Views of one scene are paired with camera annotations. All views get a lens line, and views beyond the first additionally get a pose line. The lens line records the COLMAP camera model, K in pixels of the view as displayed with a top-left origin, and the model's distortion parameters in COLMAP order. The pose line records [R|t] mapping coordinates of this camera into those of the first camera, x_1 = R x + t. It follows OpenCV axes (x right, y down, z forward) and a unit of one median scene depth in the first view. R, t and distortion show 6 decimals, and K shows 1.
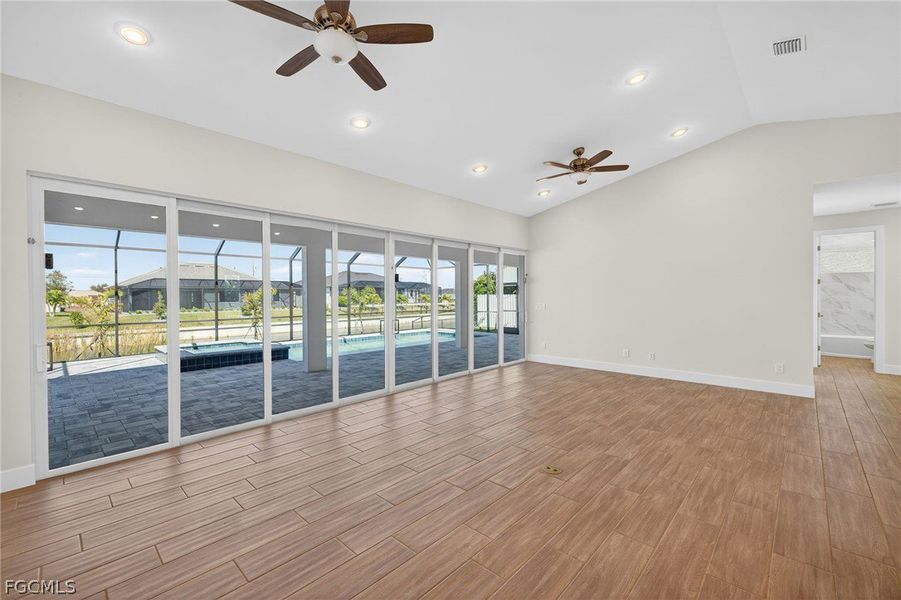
lens RADIAL K [[376.9, 0, 451.5], [0, 376.9, 299.9], [0, 0, 1]] dist [0.002780, -0.001552]
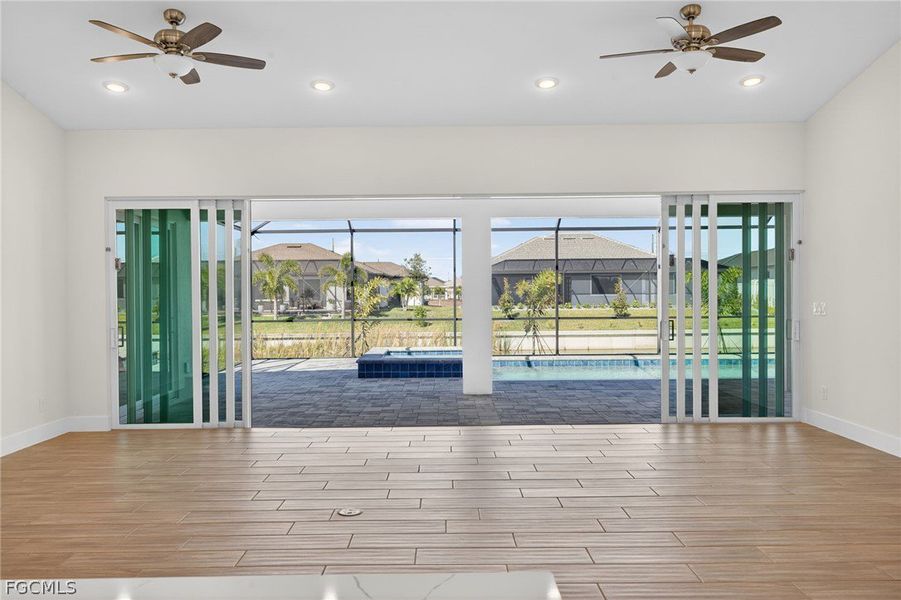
lens RADIAL K [[722.3, 0, 449.3], [0, 722.3, 292.2], [0, 0, 1]] dist [0.008716, 0.000682]
pose [[0.685180, 0.004070, -0.728362, 0.467052], [-0.002270, 0.999991, 0.003452, -0.004682], [0.728370, -0.000712, 0.685184, 0.035988]]
